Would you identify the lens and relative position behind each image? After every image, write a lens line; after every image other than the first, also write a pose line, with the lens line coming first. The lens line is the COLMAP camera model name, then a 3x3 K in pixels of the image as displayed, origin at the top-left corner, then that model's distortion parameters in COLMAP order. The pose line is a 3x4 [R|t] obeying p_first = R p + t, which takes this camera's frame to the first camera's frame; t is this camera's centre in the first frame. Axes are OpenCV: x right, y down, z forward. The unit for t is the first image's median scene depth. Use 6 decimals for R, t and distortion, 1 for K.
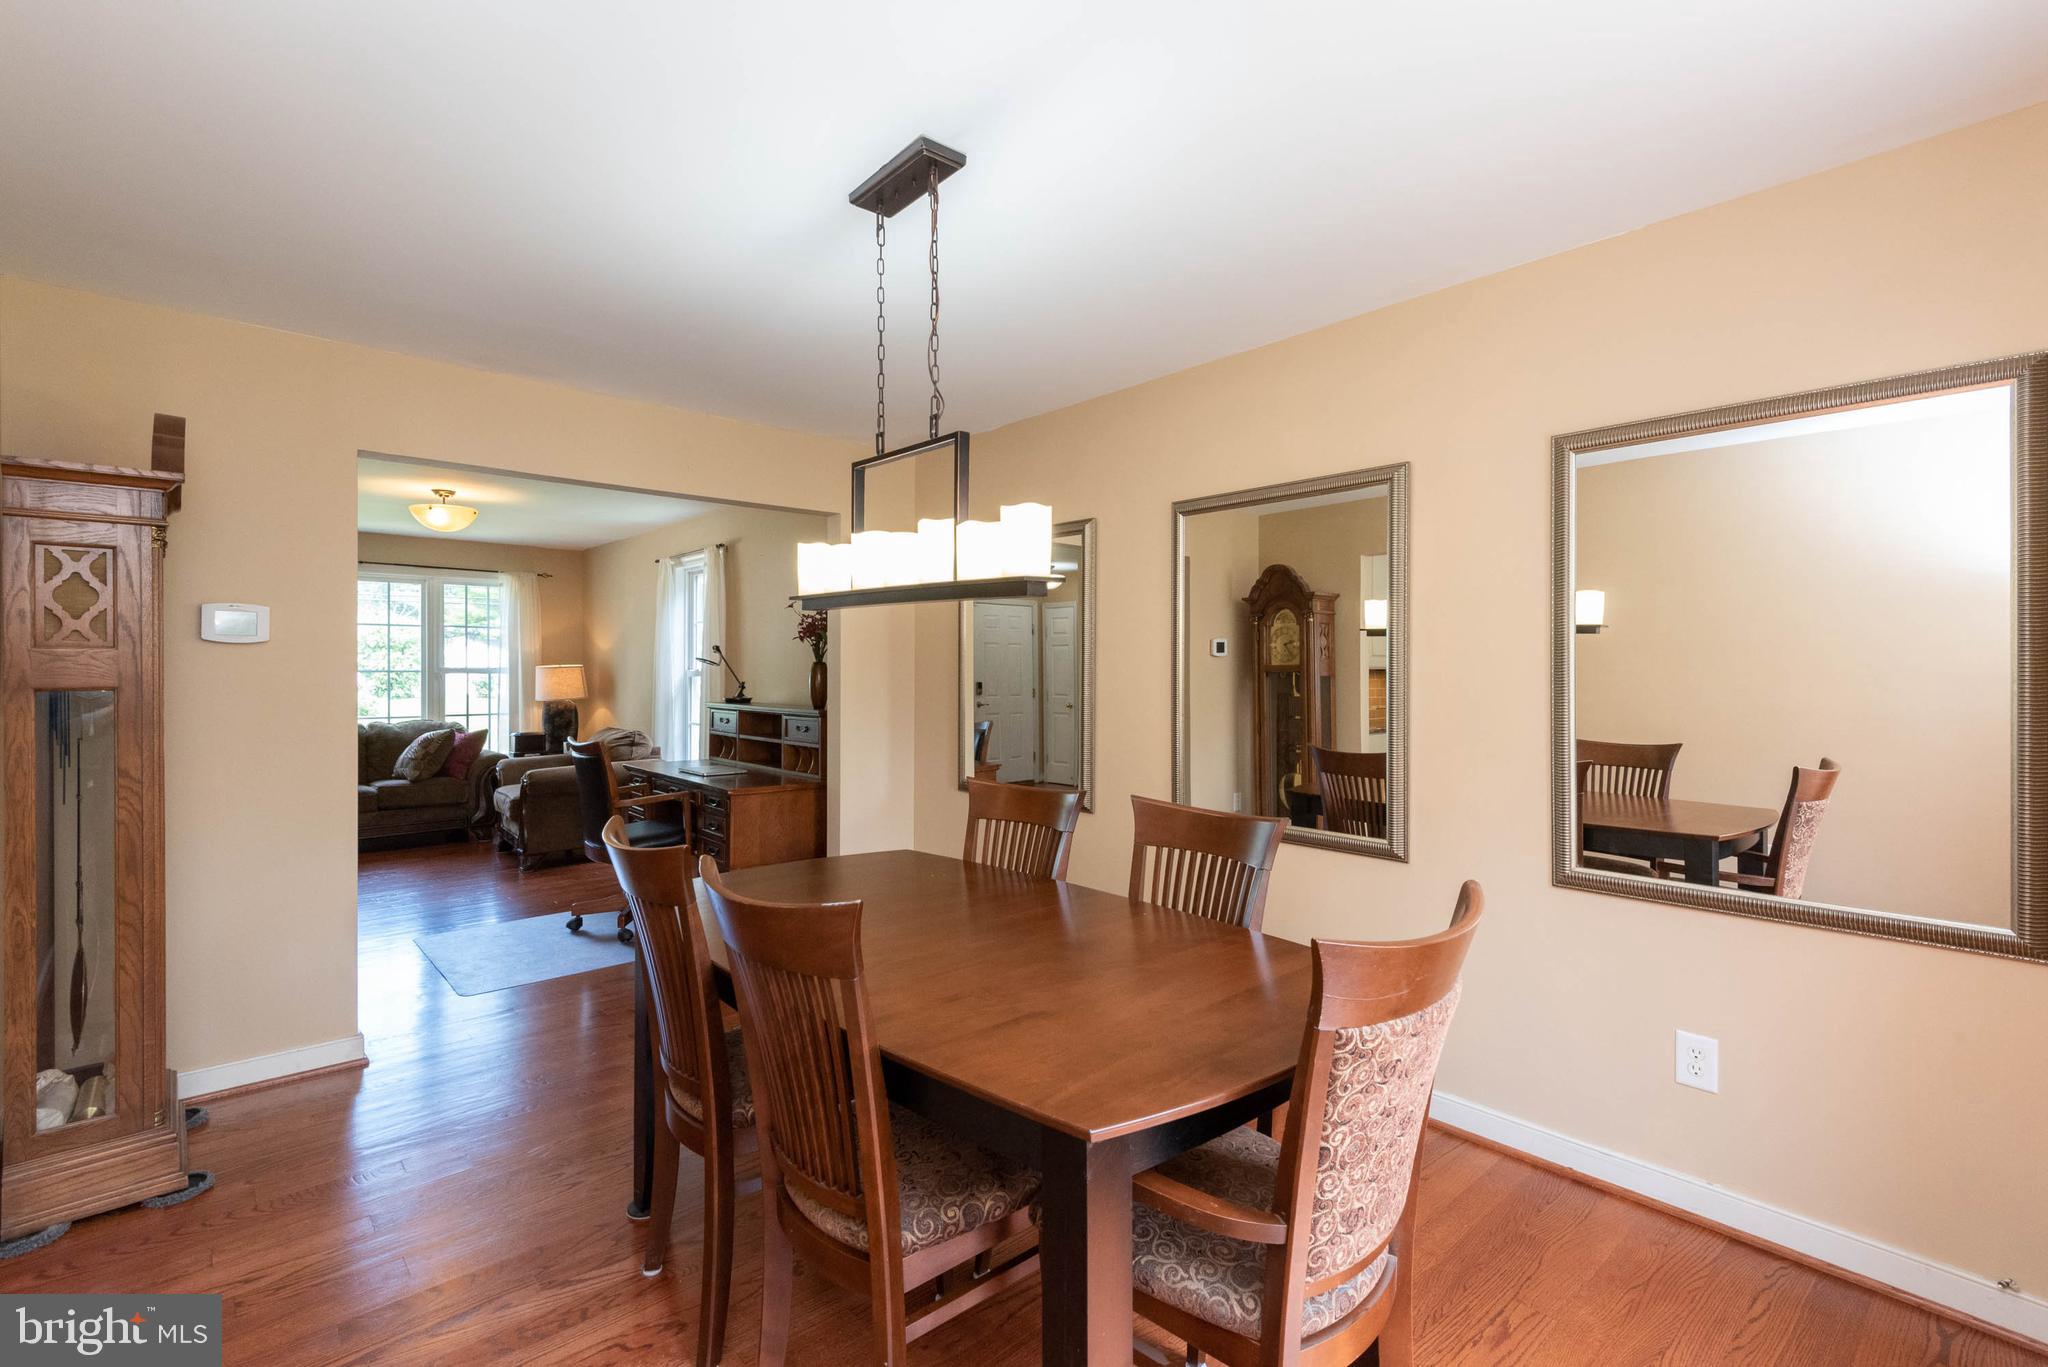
lens RADIAL K [[918.2, 0, 1028.4], [0, 918.2, 667.8], [0, 0, 1]] dist [0.023619, -0.003920]
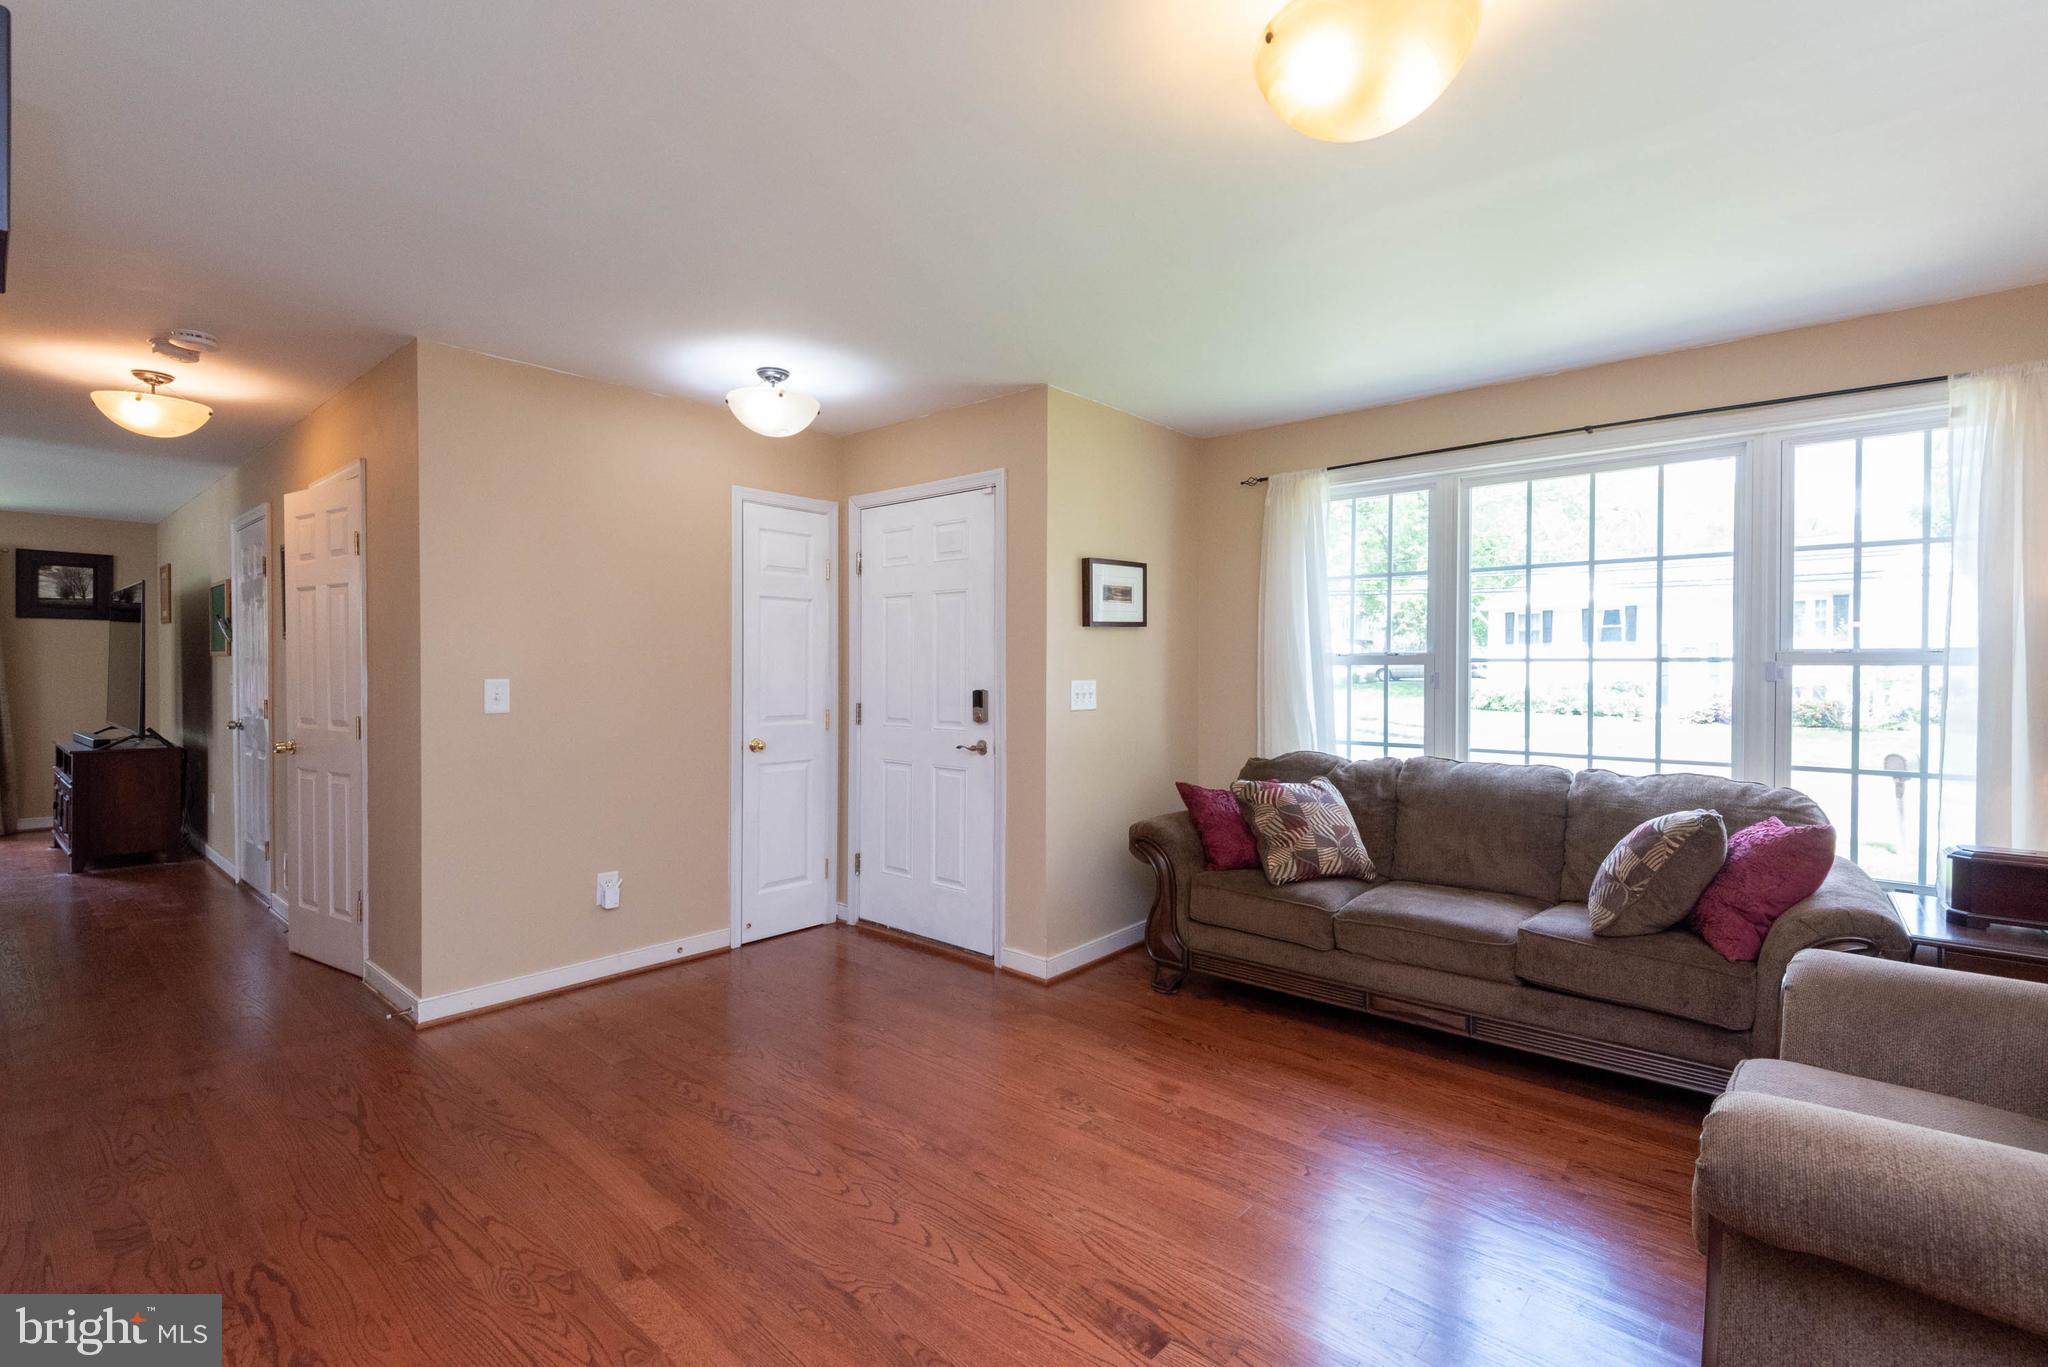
lens RADIAL K [[918.2, 0, 1022.4], [0, 918.2, 676.1], [0, 0, 1]] dist [0.023619, -0.003920]
pose [[0.105857, 0.008342, -0.994346, -0.287826], [-0.003180, 0.999963, 0.008050, 0.009988], [0.994376, 0.002310, 0.105879, 0.687494]]
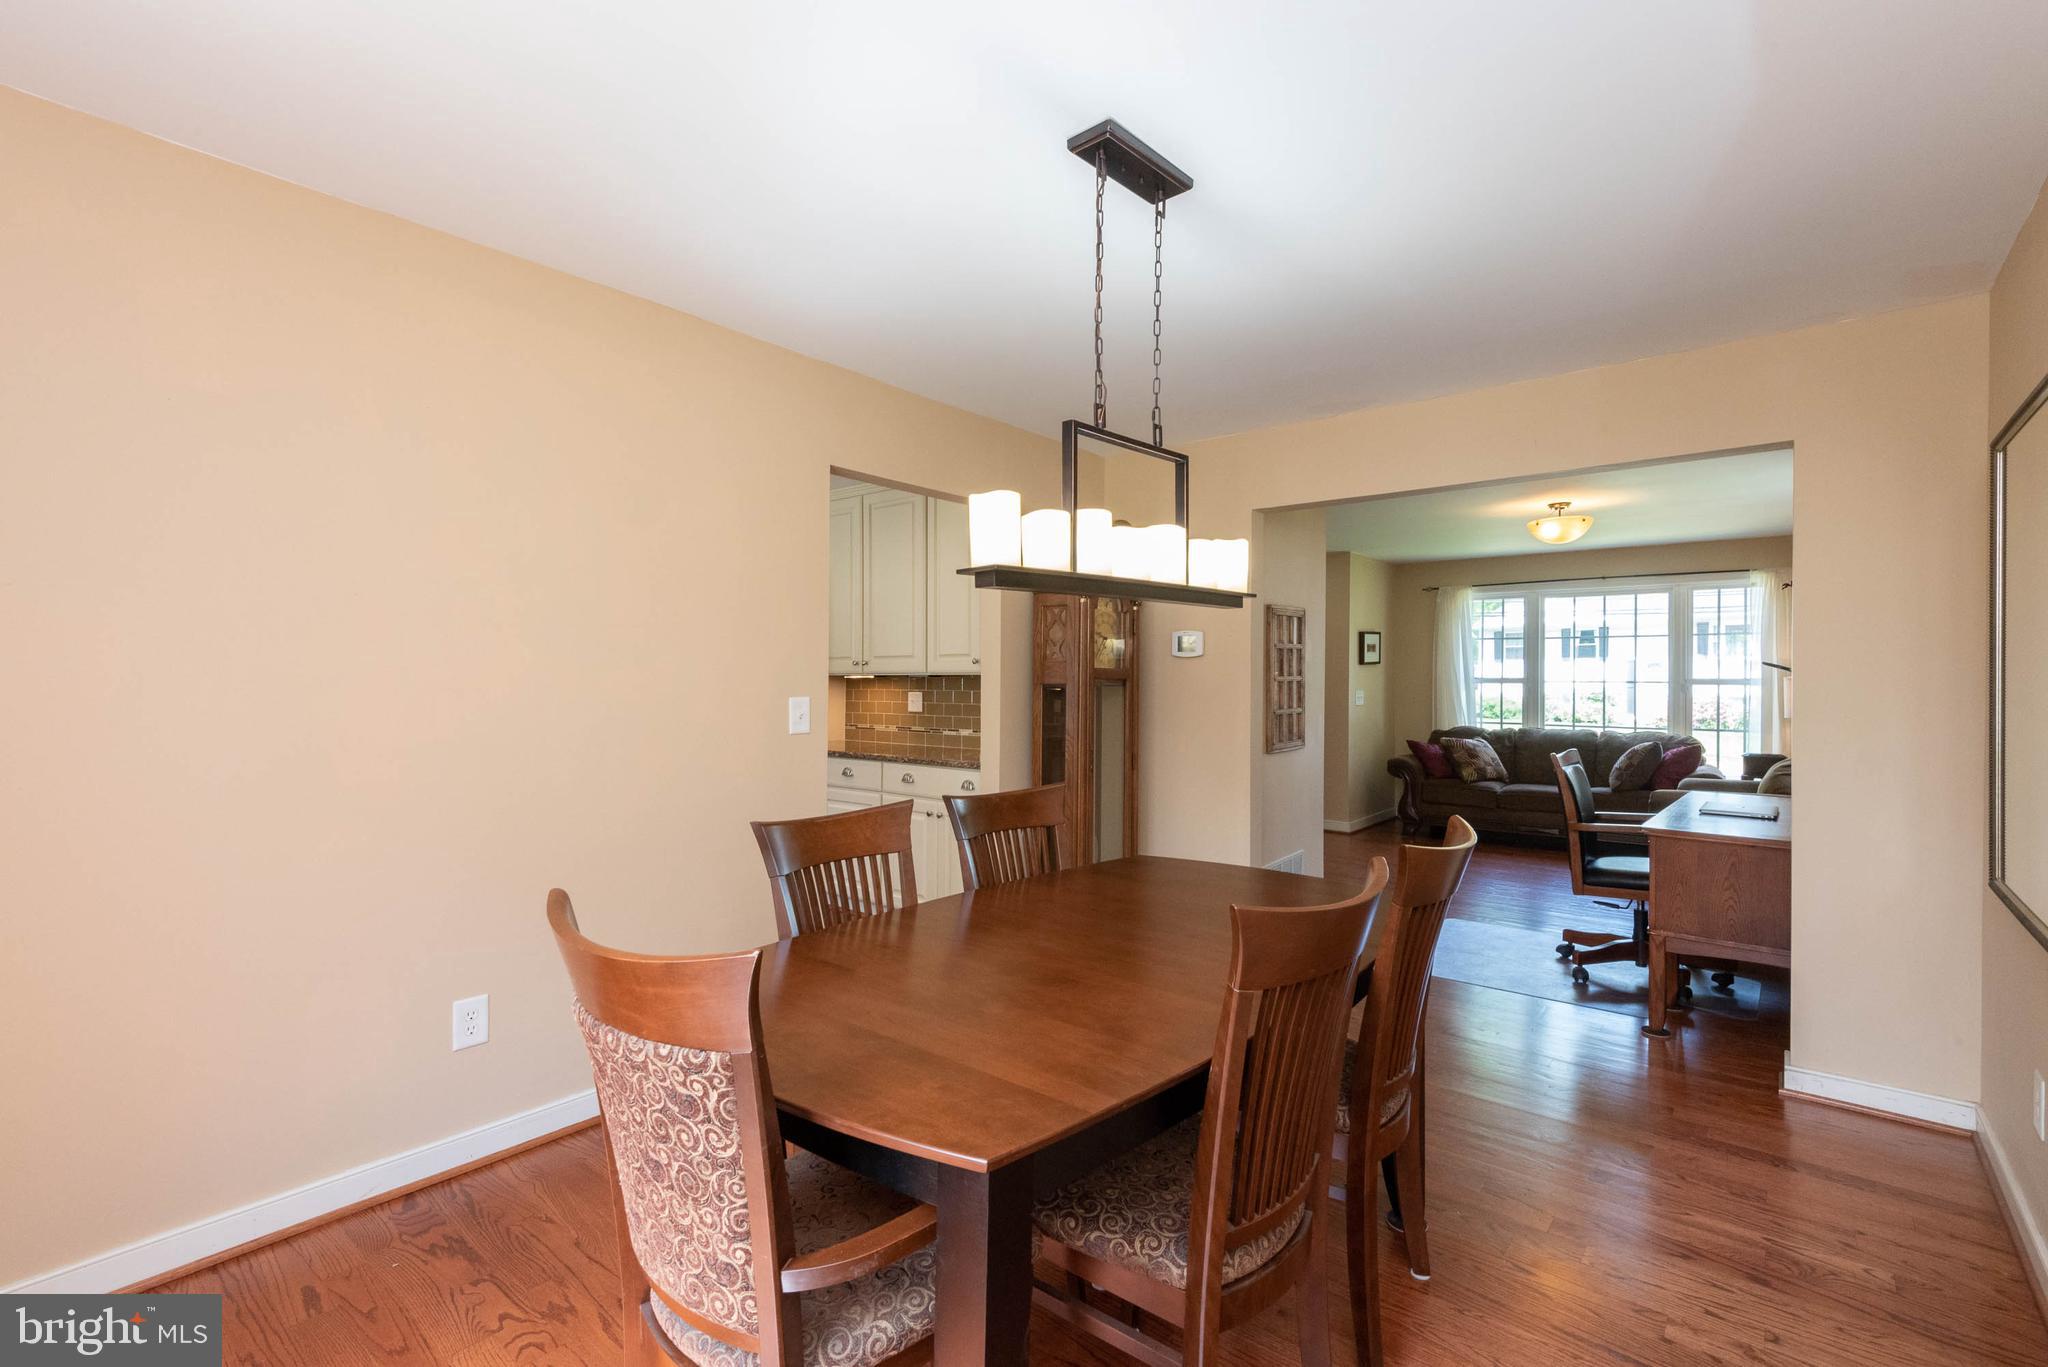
lens RADIAL K [[918.2, 0, 1023.5], [0, 918.2, 675.7], [0, 0, 1]] dist [0.023619, -0.003920]
pose [[0.129633, -0.003492, -0.991556, 0.241913], [-0.005845, 0.999974, -0.004286, 0.005405], [0.991545, 0.006351, 0.129610, 0.223751]]
